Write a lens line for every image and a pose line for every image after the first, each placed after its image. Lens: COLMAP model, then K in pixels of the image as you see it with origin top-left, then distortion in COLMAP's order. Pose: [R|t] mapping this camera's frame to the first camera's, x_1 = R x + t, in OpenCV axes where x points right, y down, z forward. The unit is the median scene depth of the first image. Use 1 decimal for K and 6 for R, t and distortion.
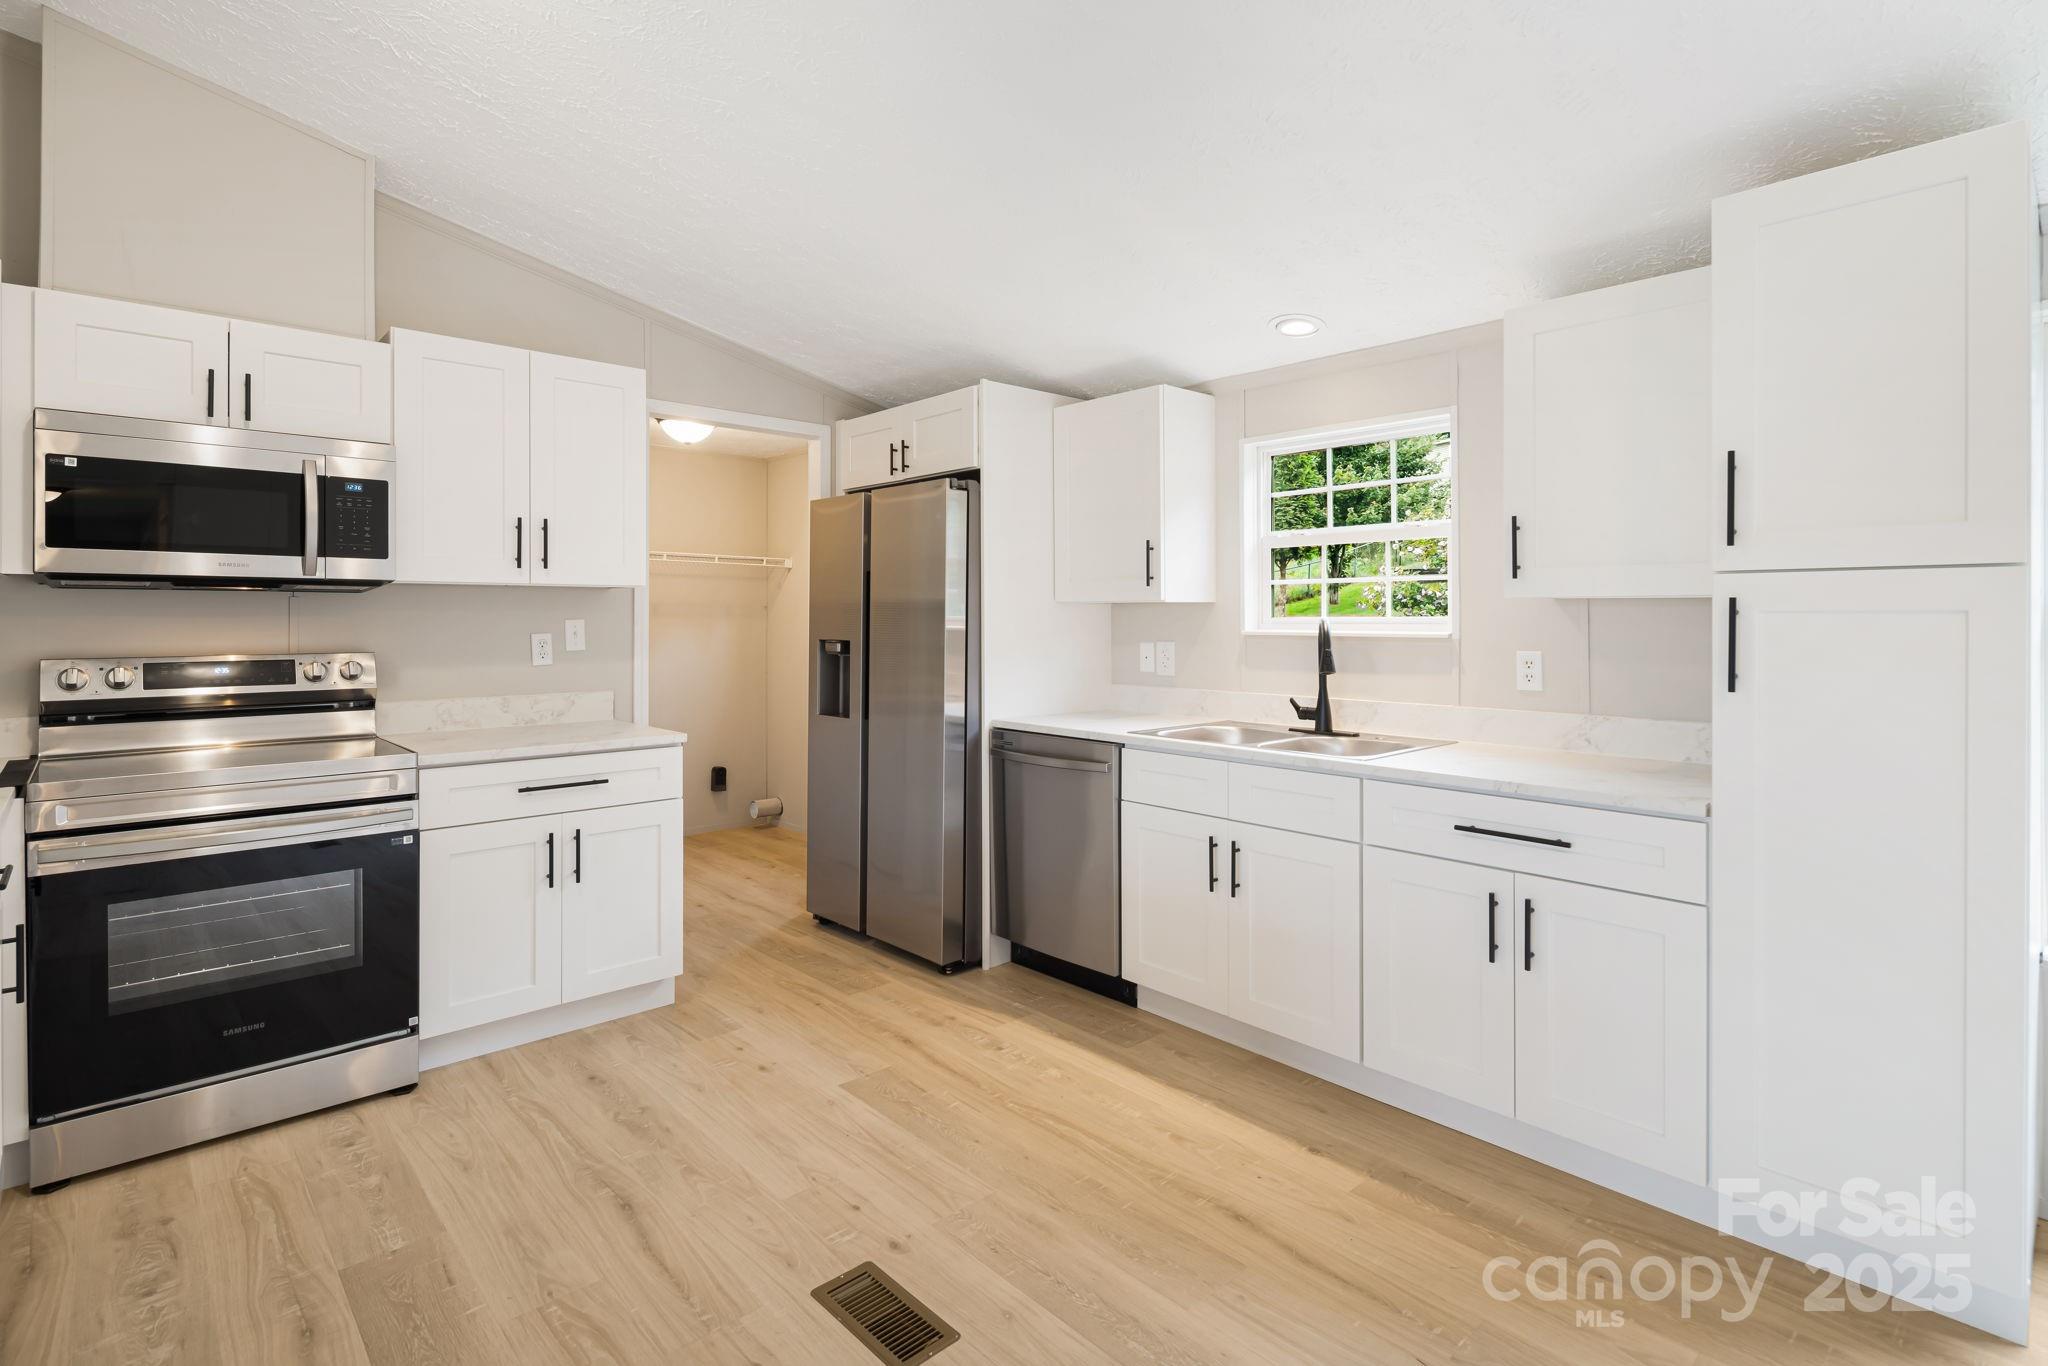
lens RADIAL K [[999.7, 0, 1019.8], [0, 999.7, 614.9], [0, 0, 1]] dist [0.011147, -0.007067]
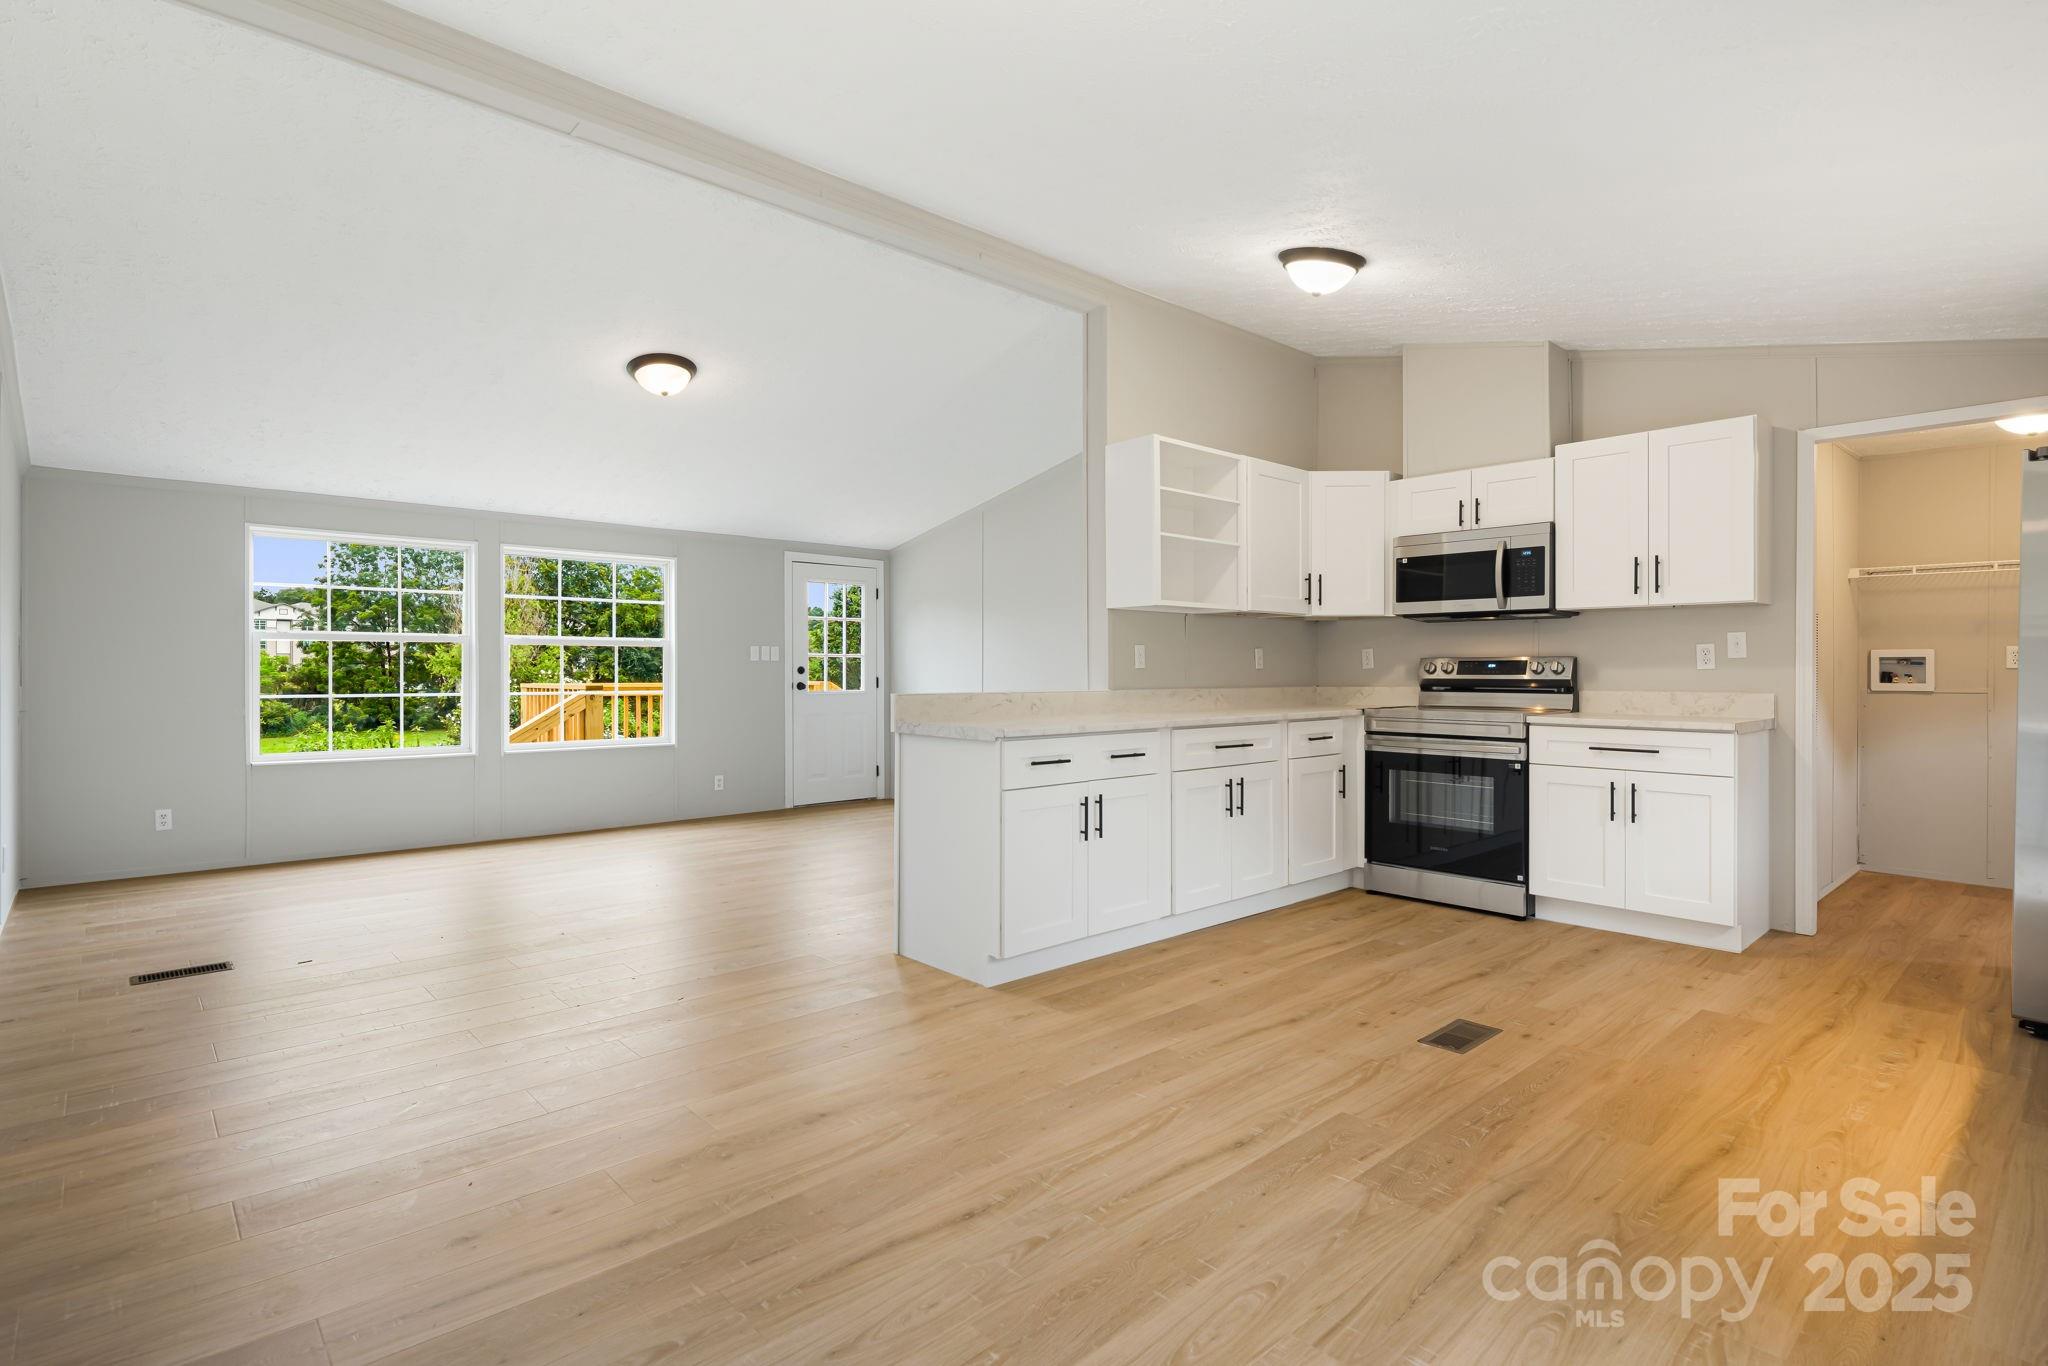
lens RADIAL K [[999.7, 0, 1021.2], [0, 999.7, 670.2], [0, 0, 1]] dist [0.011147, -0.007067]
pose [[-0.004502, 0.000149, -0.999990, 0.884744], [0.000793, 1.000000, 0.000146, 0.057134], [0.999990, -0.000793, -0.004502, 0.169142]]
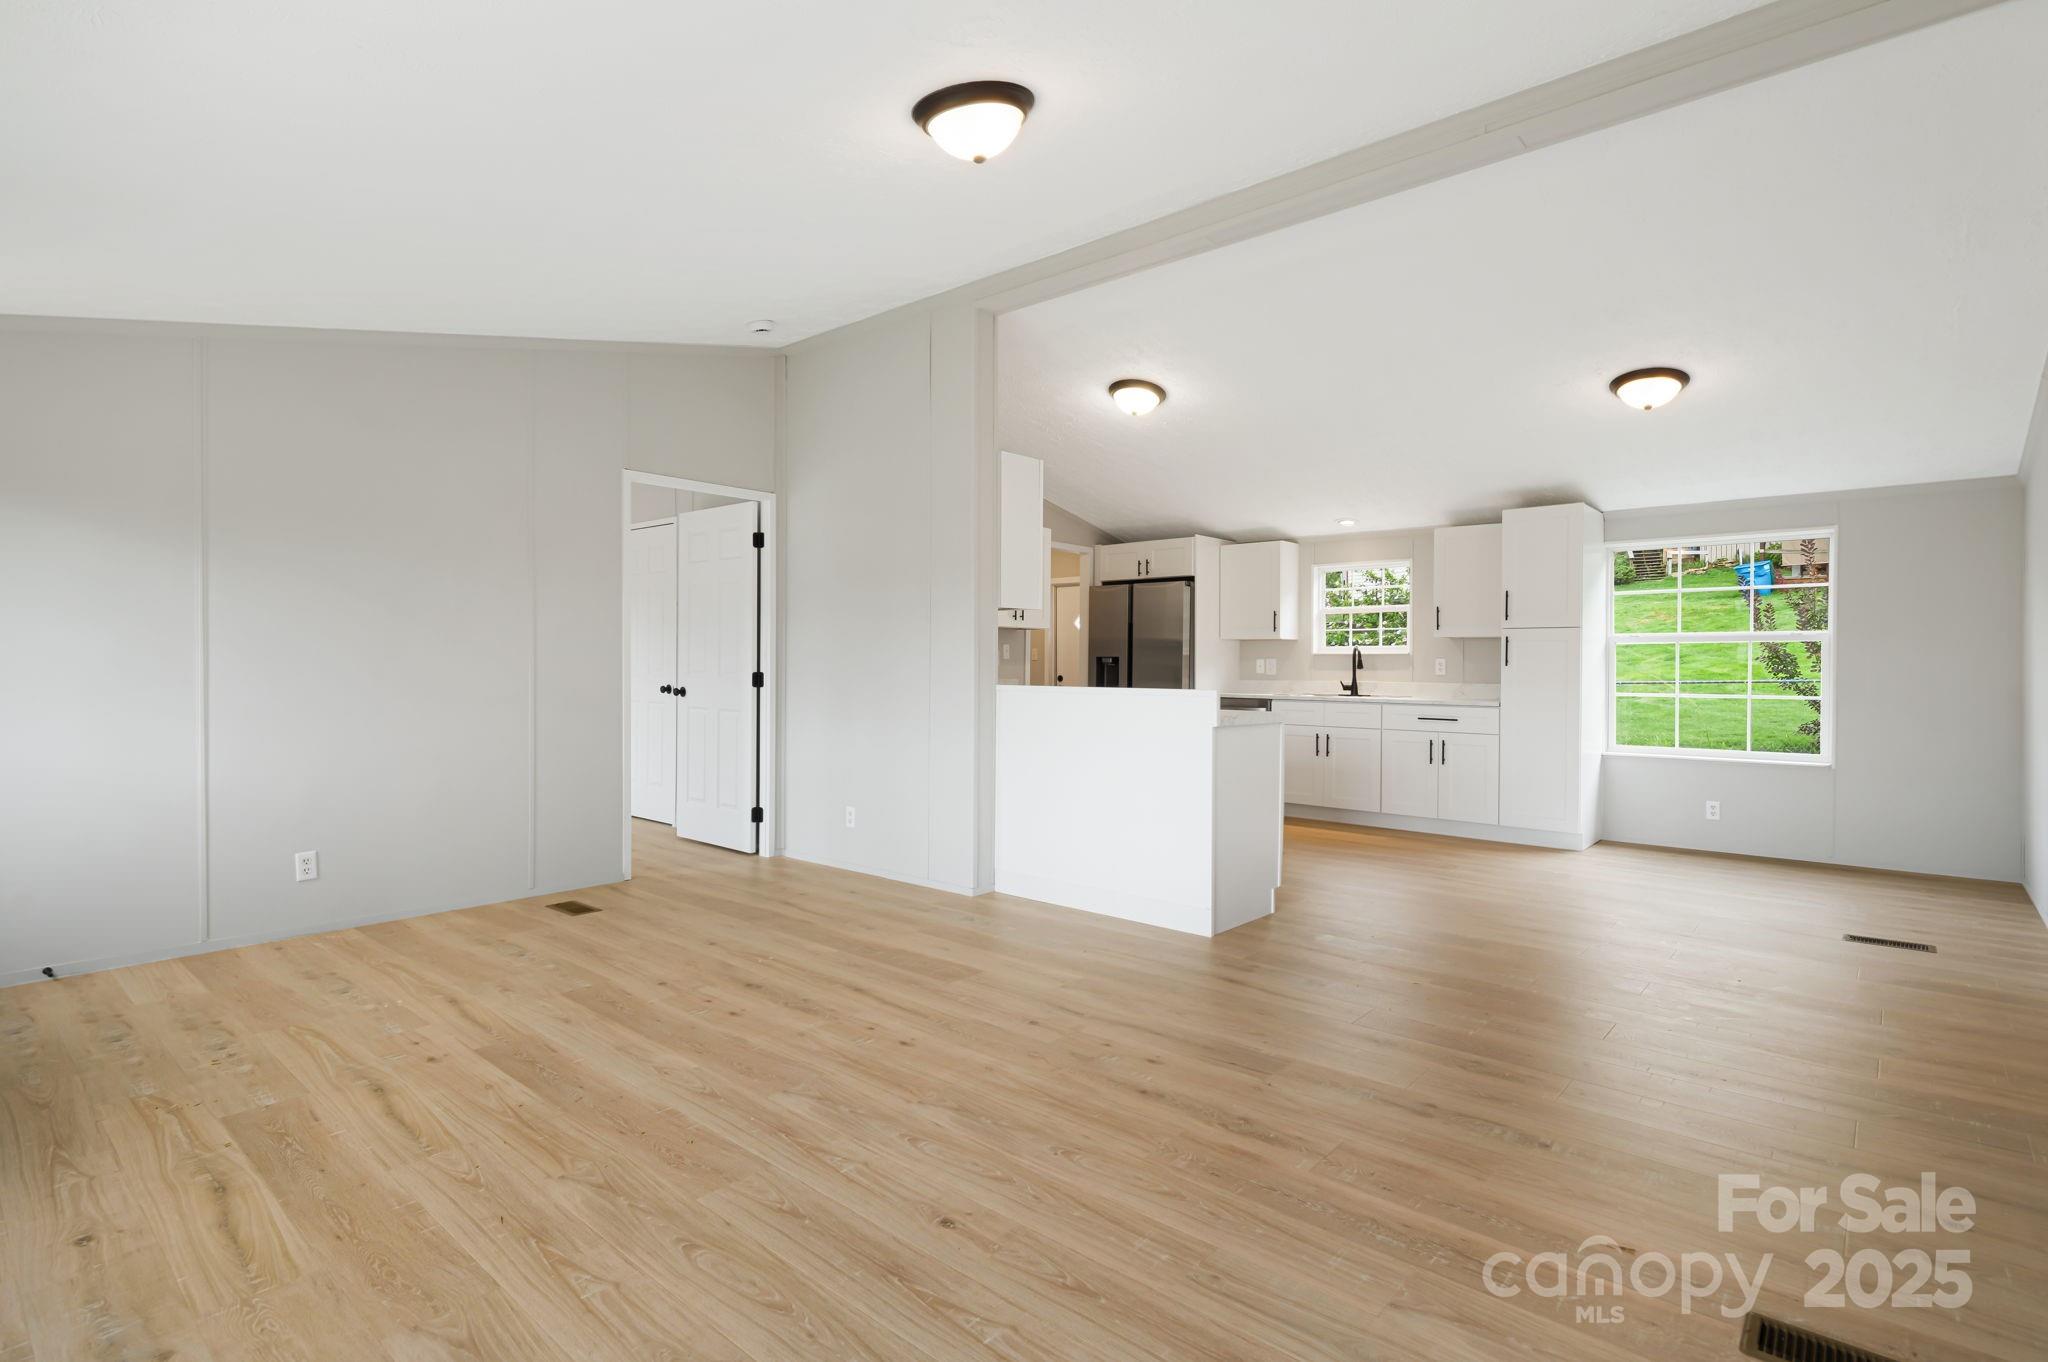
lens RADIAL K [[999.7, 0, 1020.7], [0, 999.7, 669.0], [0, 0, 1]] dist [0.011147, -0.007067]
pose [[0.994246, 0.007931, 0.106828, -0.739871], [-0.008591, 0.999947, 0.005724, 0.050958], [-0.106776, -0.006609, 0.994261, -1.268539]]
